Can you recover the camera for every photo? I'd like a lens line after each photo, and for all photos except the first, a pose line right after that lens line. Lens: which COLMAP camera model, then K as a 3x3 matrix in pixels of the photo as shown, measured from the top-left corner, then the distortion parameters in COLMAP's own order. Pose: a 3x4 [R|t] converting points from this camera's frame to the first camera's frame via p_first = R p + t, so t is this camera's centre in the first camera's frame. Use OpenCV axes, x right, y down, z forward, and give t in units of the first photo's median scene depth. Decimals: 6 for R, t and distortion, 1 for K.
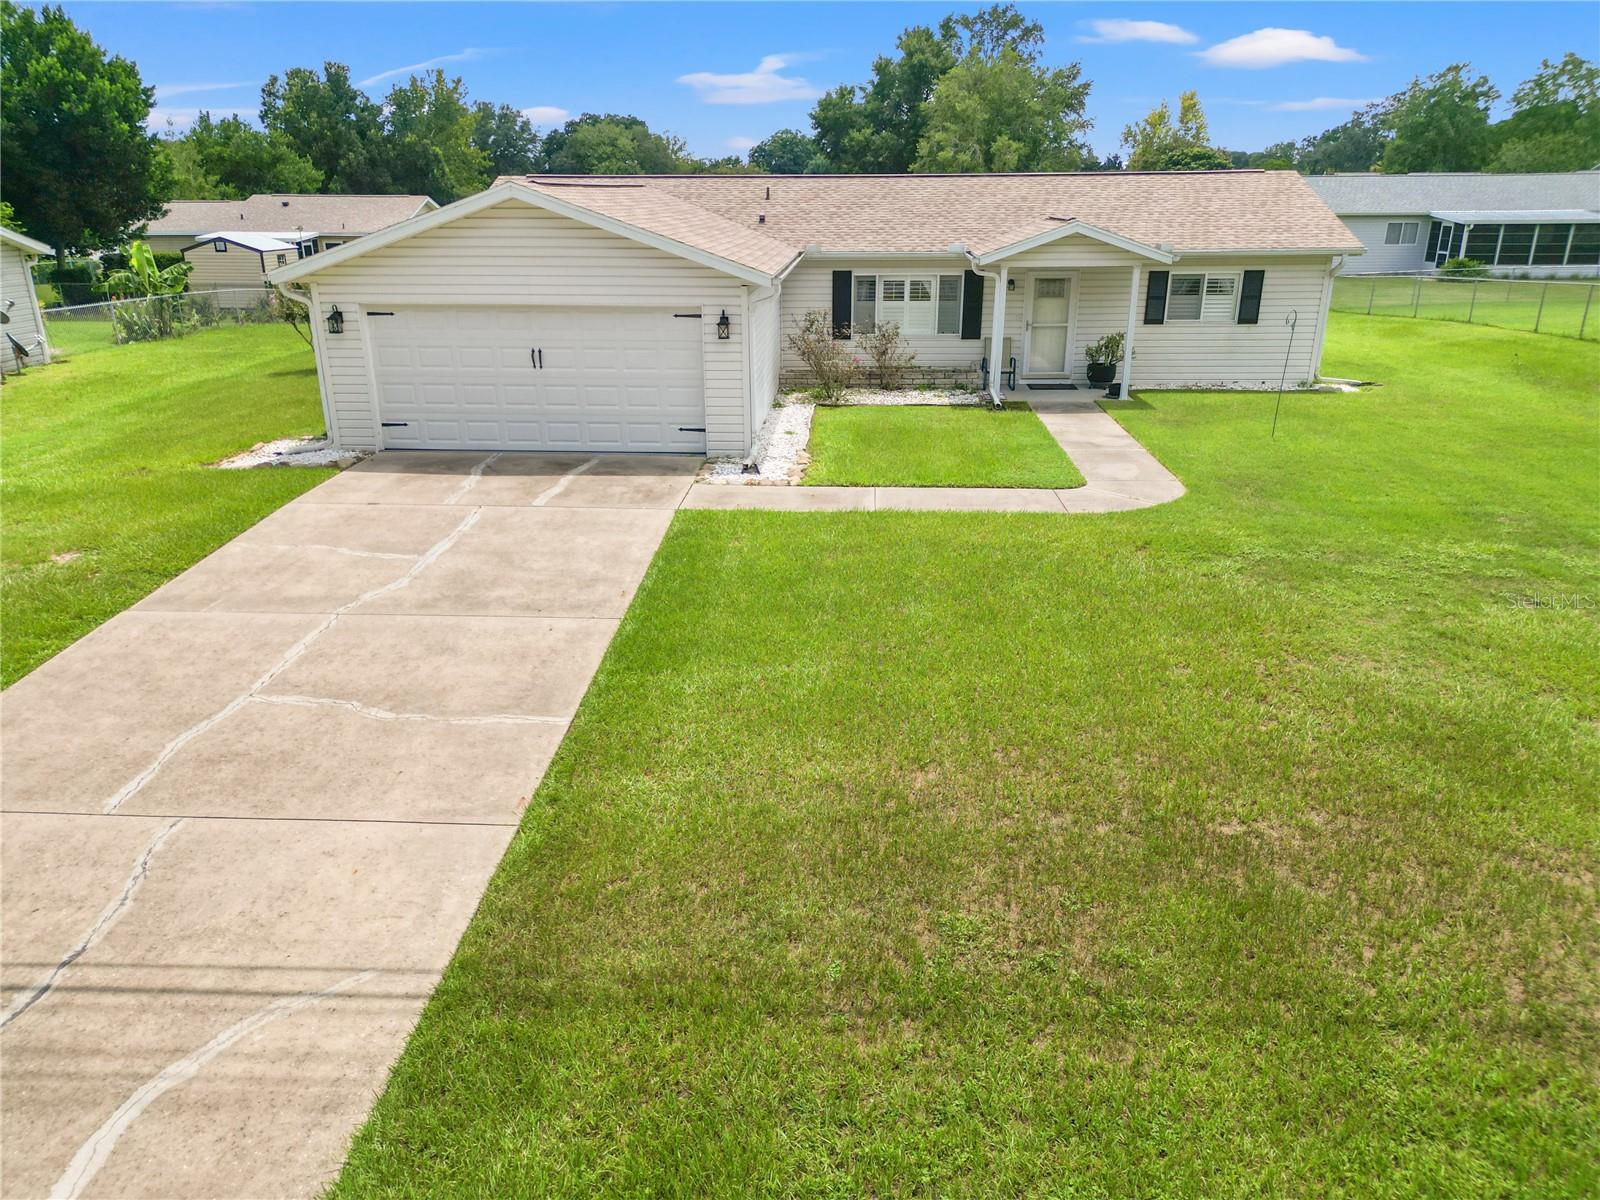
lens RADIAL K [[1144.7, 0, 796.2], [0, 1144.7, 528.4], [0, 0, 1]] dist [0.083844, -0.062466]
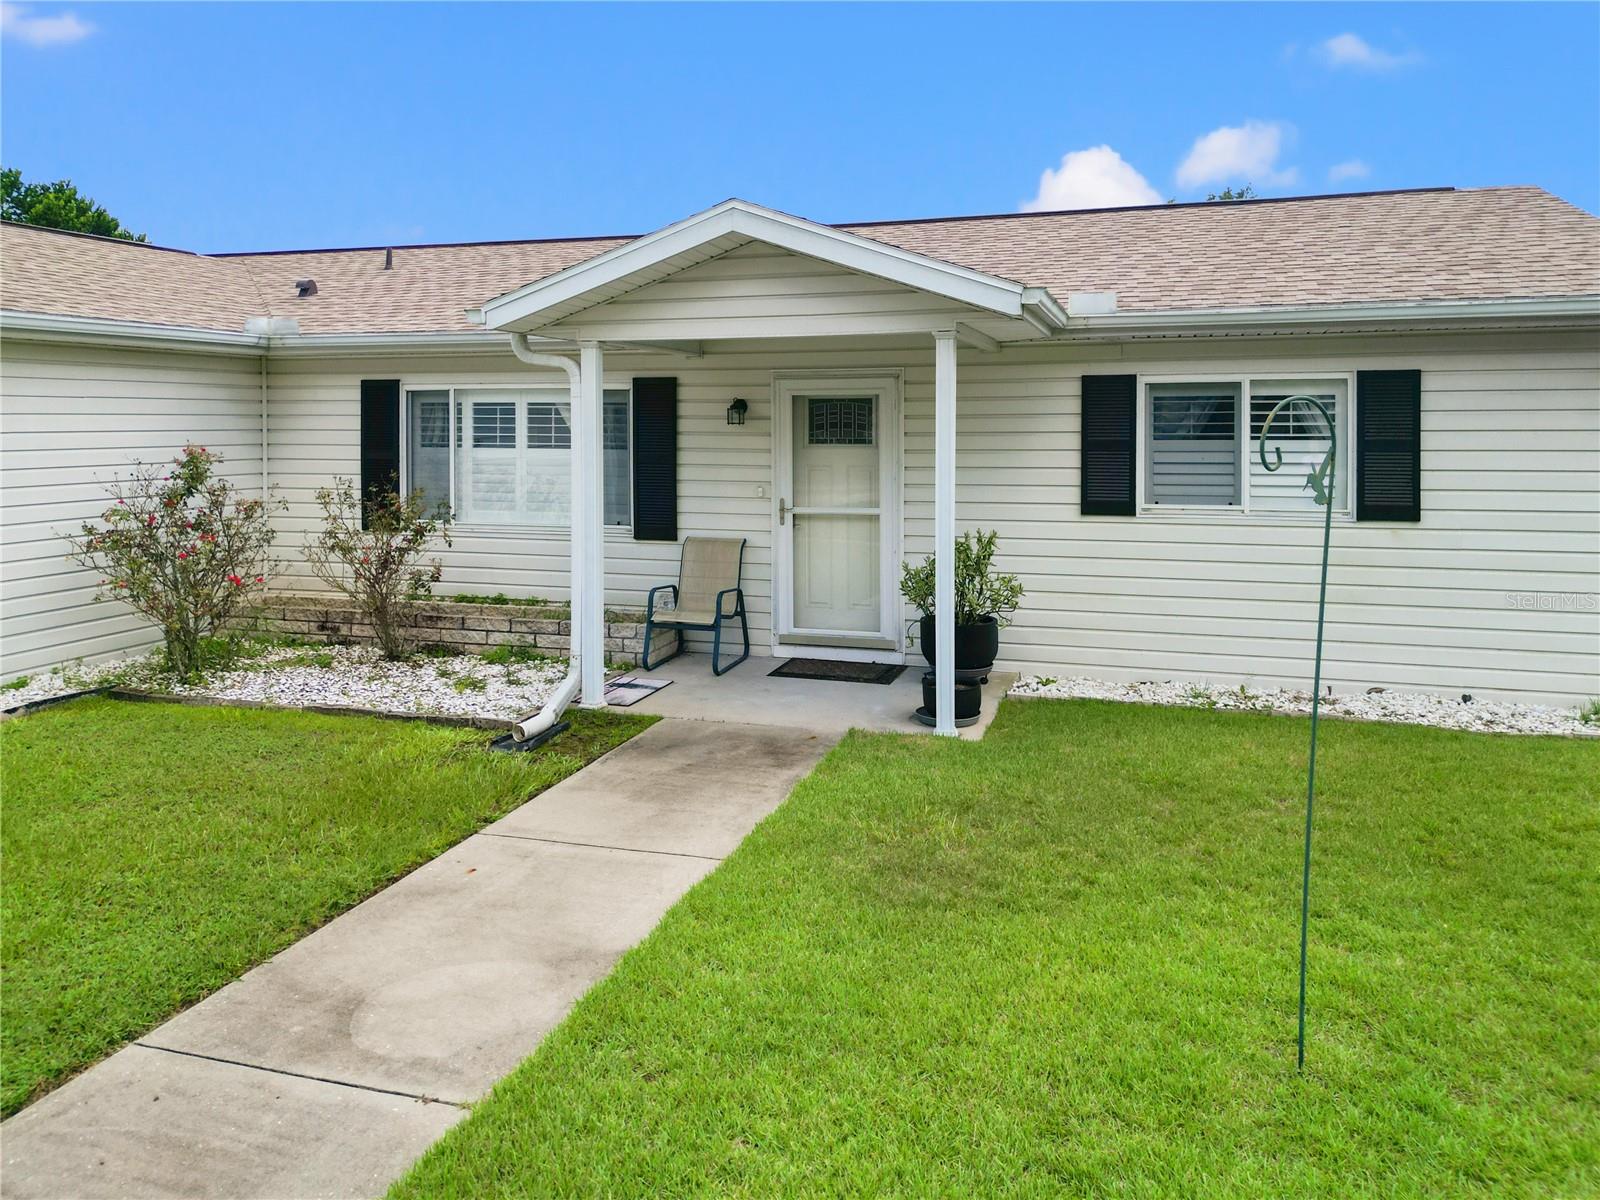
lens RADIAL K [[1182.6, 0, 797.7], [0, 1182.6, 467.0], [0, 0, 1]] dist [0.069887, -0.075080]
pose [[0.969047, 0.013168, -0.246525, 0.390151], [-0.073100, 0.969102, -0.235578, -0.122754], [0.235806, 0.246307, 0.940068, 0.791641]]
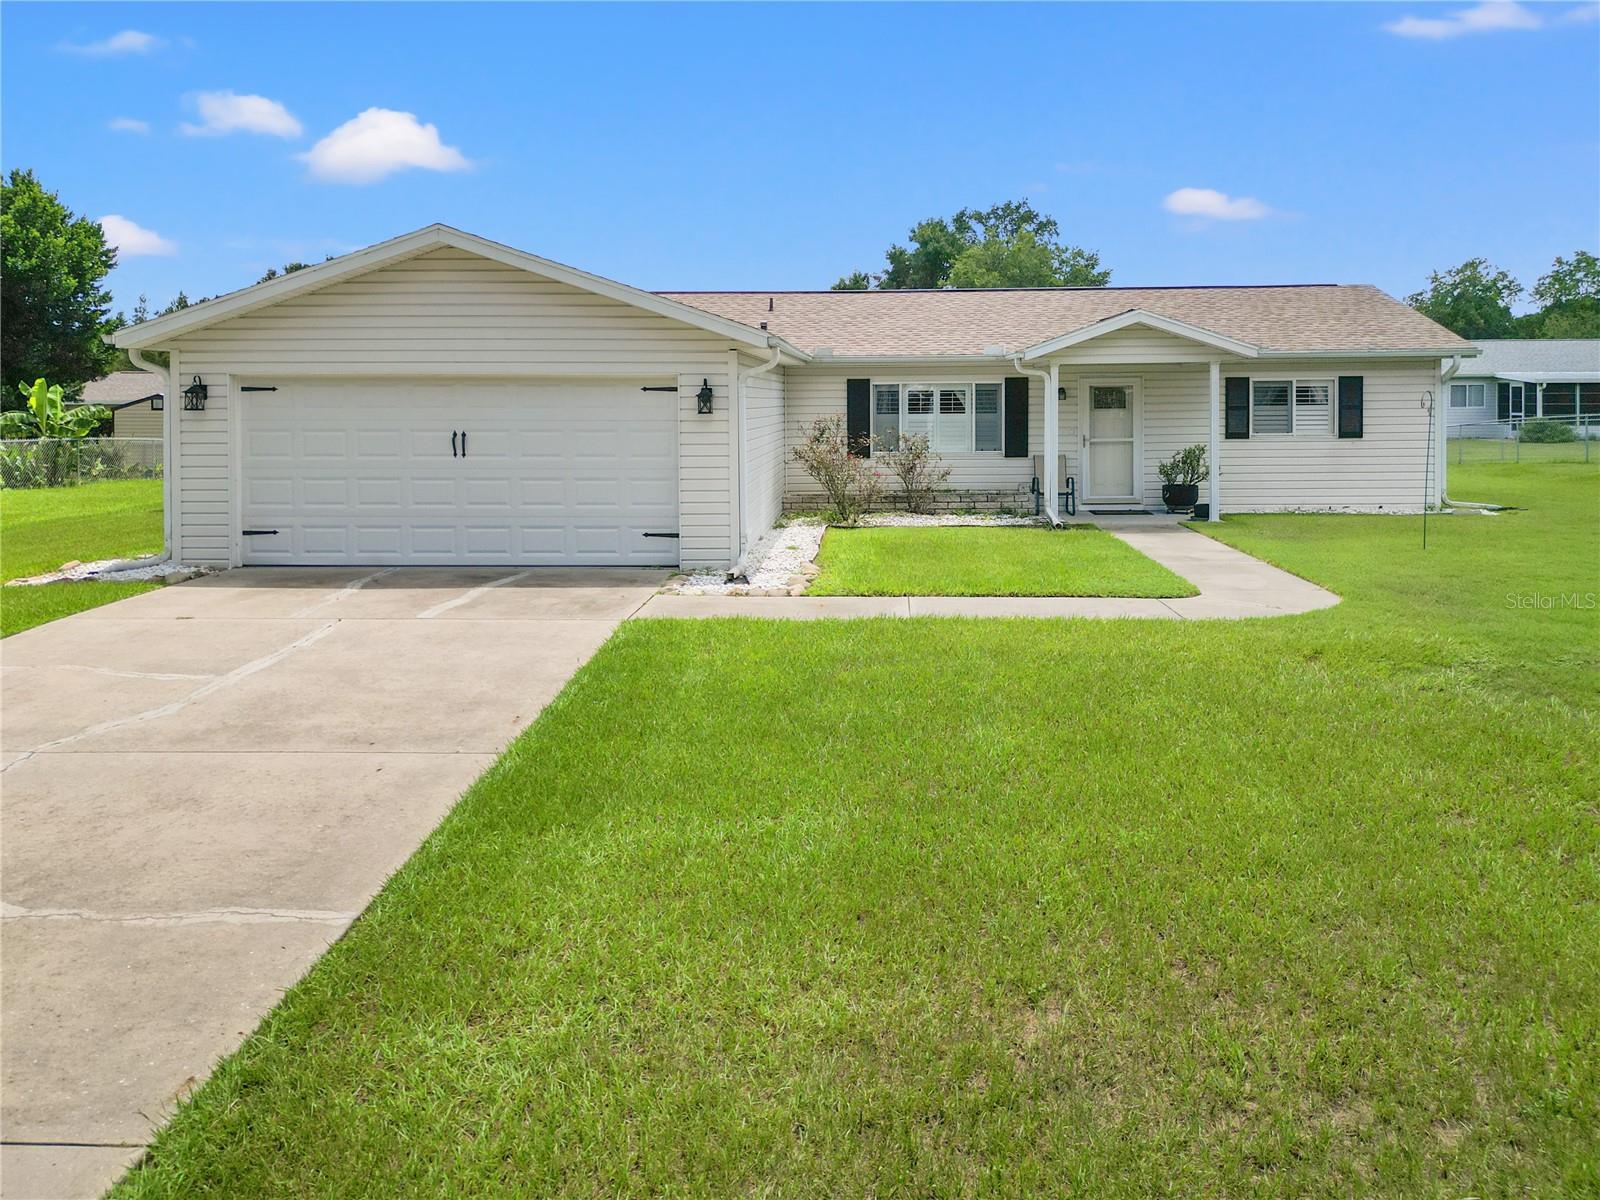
lens RADIAL K [[1210.3, 0, 832.2], [0, 1210.3, 431.9], [0, 0, 1]] dist [0.065708, -0.054654]
pose [[0.999847, -0.003291, 0.017164, 0.007075], [0.007615, 0.966013, -0.258381, 0.051905], [-0.015730, 0.258472, 0.965891, 0.207255]]
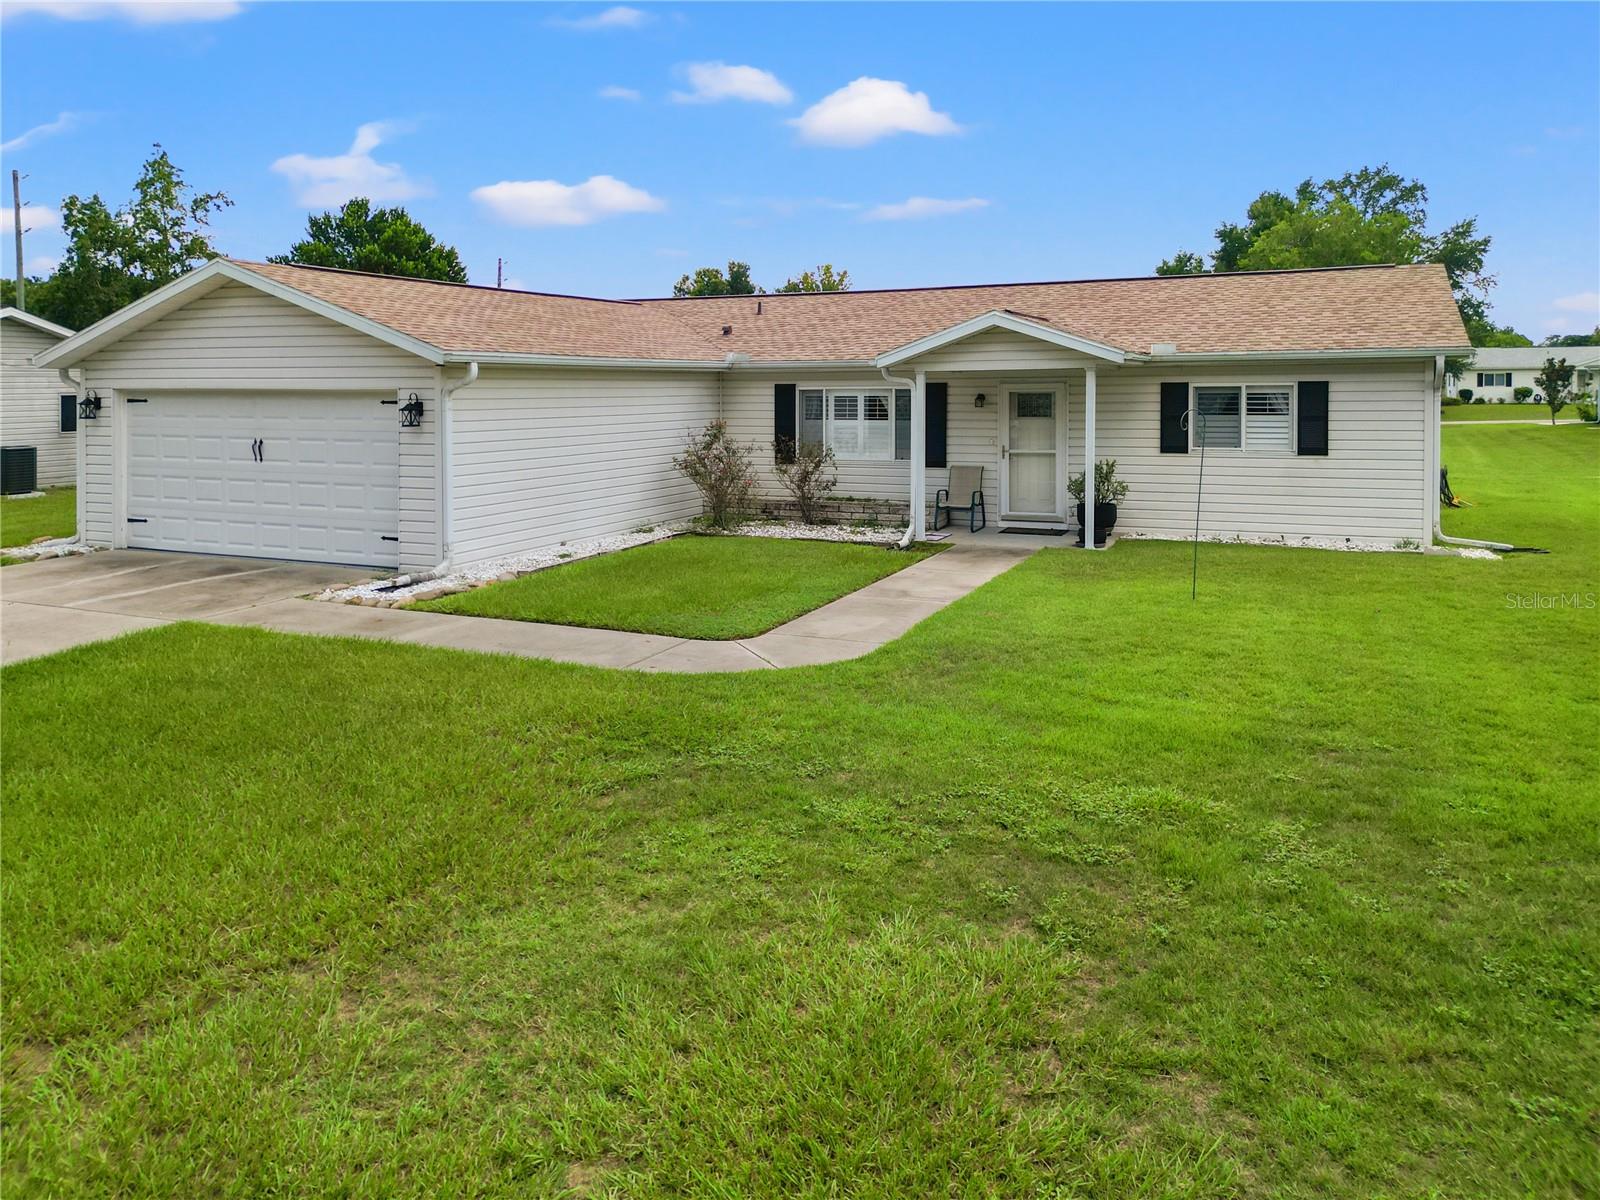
lens RADIAL K [[1149.0, 0, 797.3], [0, 1149.0, 457.4], [0, 0, 1]] dist [0.063808, -0.078835]
pose [[0.930813, 0.020693, -0.364910, 0.450170], [-0.100551, 0.974369, -0.201234, -0.006436], [0.351393, 0.224003, 0.909036, 0.331559]]
